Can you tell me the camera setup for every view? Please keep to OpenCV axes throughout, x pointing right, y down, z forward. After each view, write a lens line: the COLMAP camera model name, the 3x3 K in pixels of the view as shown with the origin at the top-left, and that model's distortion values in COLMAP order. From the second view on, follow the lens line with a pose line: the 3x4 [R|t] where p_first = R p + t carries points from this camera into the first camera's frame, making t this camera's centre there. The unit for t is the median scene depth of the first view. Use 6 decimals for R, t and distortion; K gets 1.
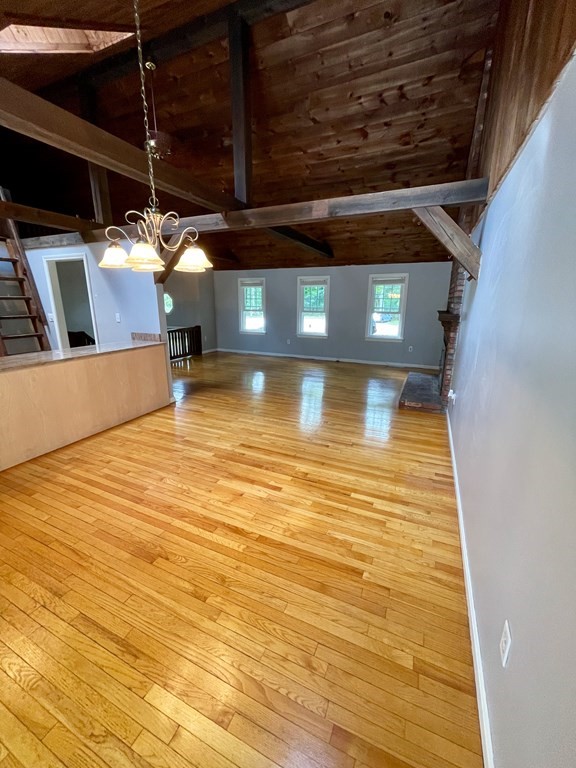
lens RADIAL K [[309.6, 0, 288.4], [0, 309.6, 379.2], [0, 0, 1]] dist [-0.002838, 0.001162]
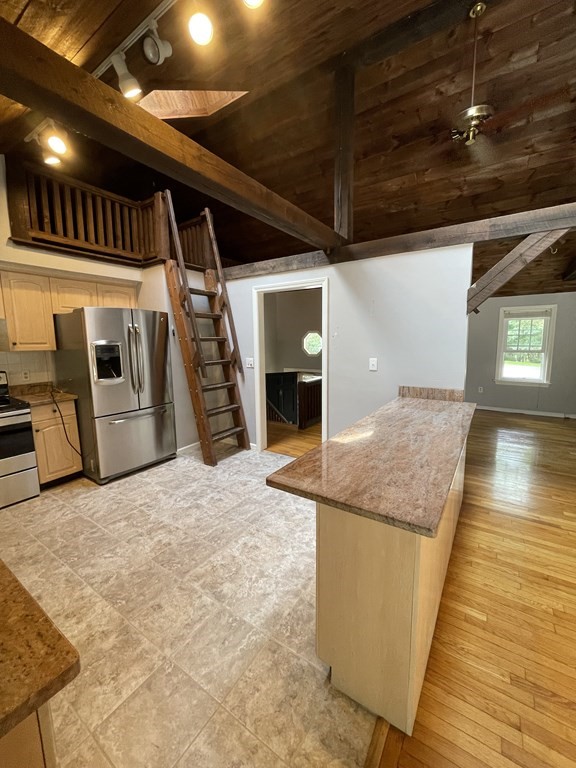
lens RADIAL K [[309.6, 0, 283.7], [0, 309.6, 380.1], [0, 0, 1]] dist [-0.002838, 0.001162]
pose [[0.988294, 0.003947, -0.152512, -0.574322], [-0.022126, 0.992804, -0.117686, -0.069621], [0.150950, 0.119683, 0.981270, 0.261435]]
